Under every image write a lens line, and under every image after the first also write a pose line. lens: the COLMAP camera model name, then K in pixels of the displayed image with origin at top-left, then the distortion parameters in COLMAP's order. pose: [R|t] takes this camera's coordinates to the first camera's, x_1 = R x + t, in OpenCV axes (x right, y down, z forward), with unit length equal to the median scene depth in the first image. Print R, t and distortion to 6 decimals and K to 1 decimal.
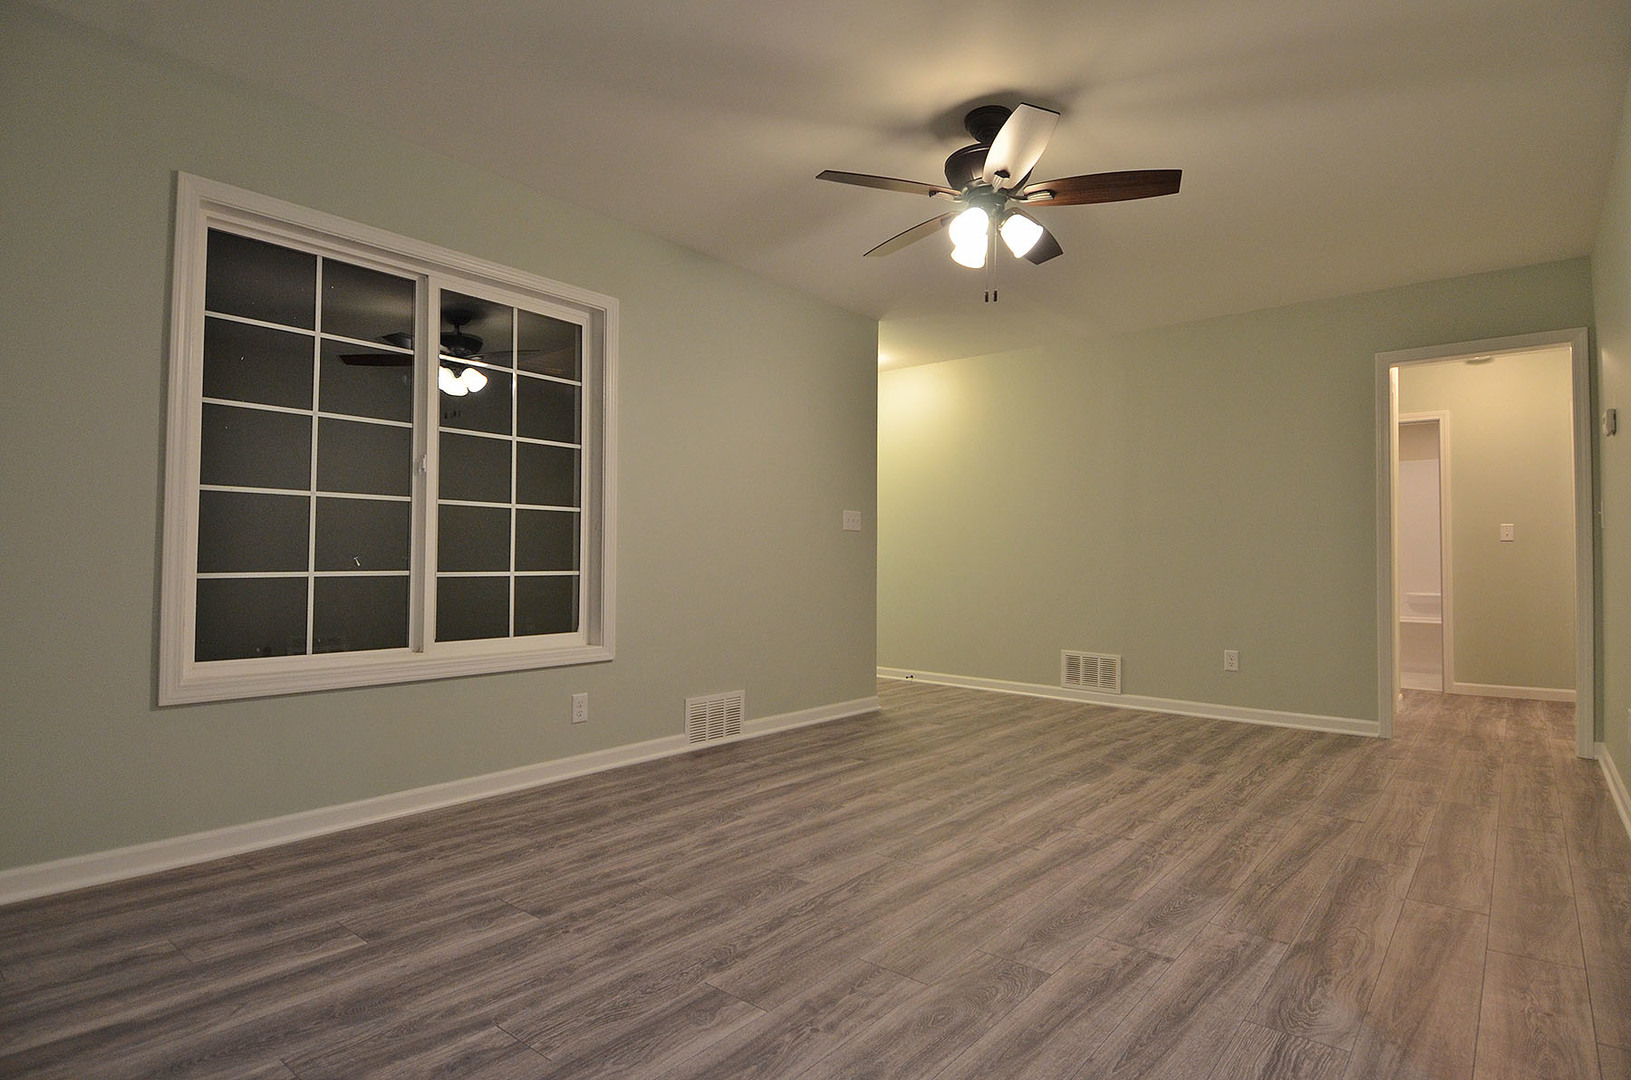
lens RADIAL K [[856.4, 0, 817.9], [0, 856.4, 563.3], [0, 0, 1]] dist [0.054139, -0.054765]
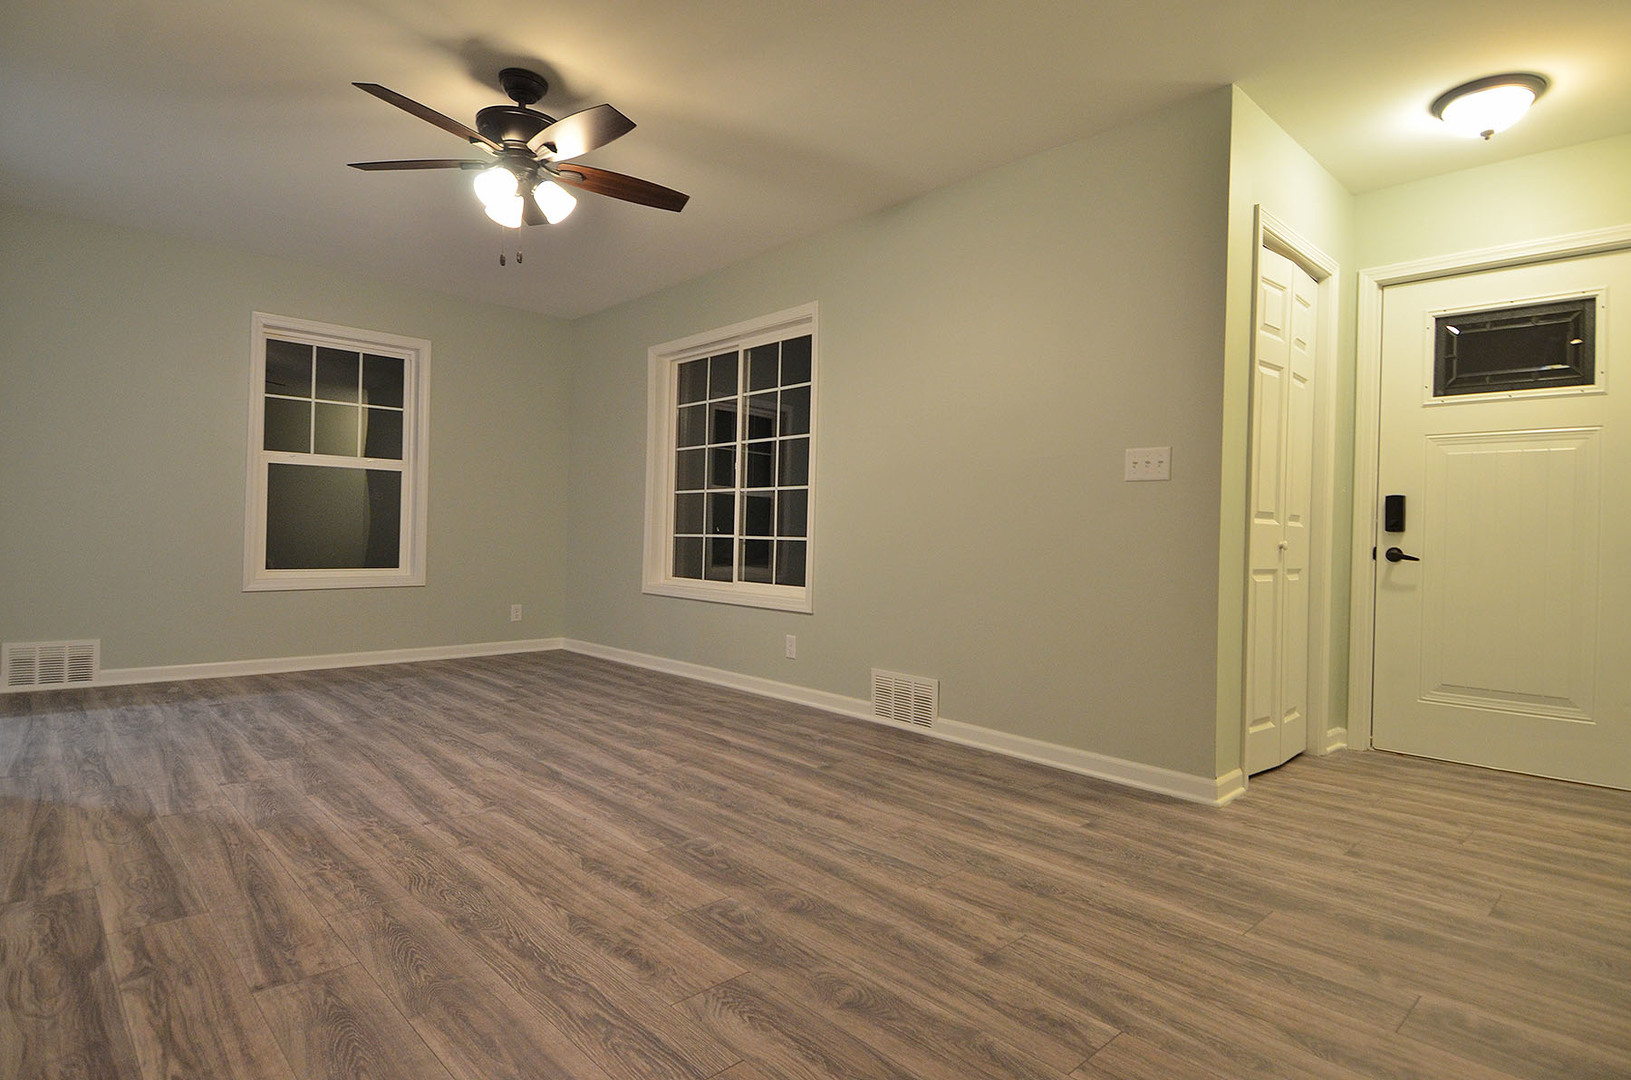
lens RADIAL K [[856.4, 0, 817.9], [0, 856.4, 563.3], [0, 0, 1]] dist [0.054139, -0.054765]
pose [[-0.135828, 0.023256, -0.990459, 1.140679], [-0.023790, 0.999360, 0.026728, 0.016067], [0.990447, 0.027193, -0.135187, 1.458840]]
